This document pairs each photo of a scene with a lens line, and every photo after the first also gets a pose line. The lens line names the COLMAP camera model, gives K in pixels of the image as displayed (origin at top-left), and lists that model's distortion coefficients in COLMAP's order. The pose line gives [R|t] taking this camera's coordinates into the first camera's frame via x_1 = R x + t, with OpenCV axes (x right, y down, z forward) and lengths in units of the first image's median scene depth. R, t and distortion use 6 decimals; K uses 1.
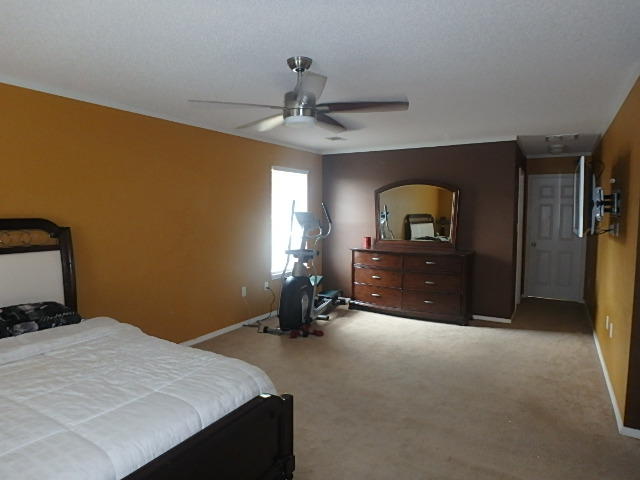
lens RADIAL K [[399.6, 0, 317.6], [0, 399.6, 240.5], [0, 0, 1]] dist [-0.031242, 0.002050]
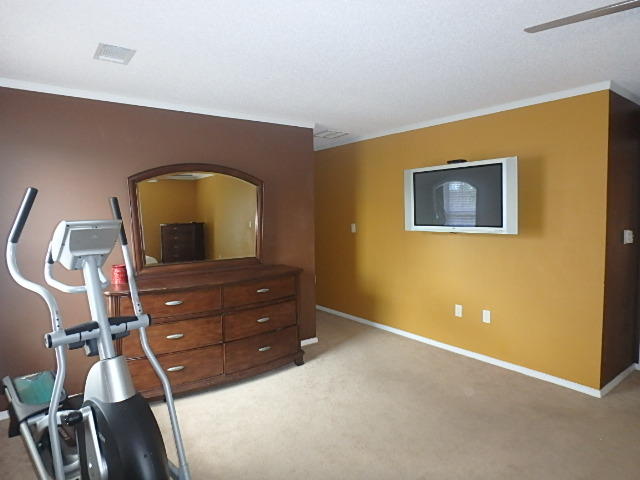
lens RADIAL K [[399.6, 0, 319.9], [0, 399.6, 236.3], [0, 0, 1]] dist [-0.031242, 0.002050]
pose [[0.377580, -0.070032, 0.923325, -0.278367], [0.087319, 0.995385, 0.039790, -0.049538], [-0.921851, 0.065600, 0.381953, 0.624942]]
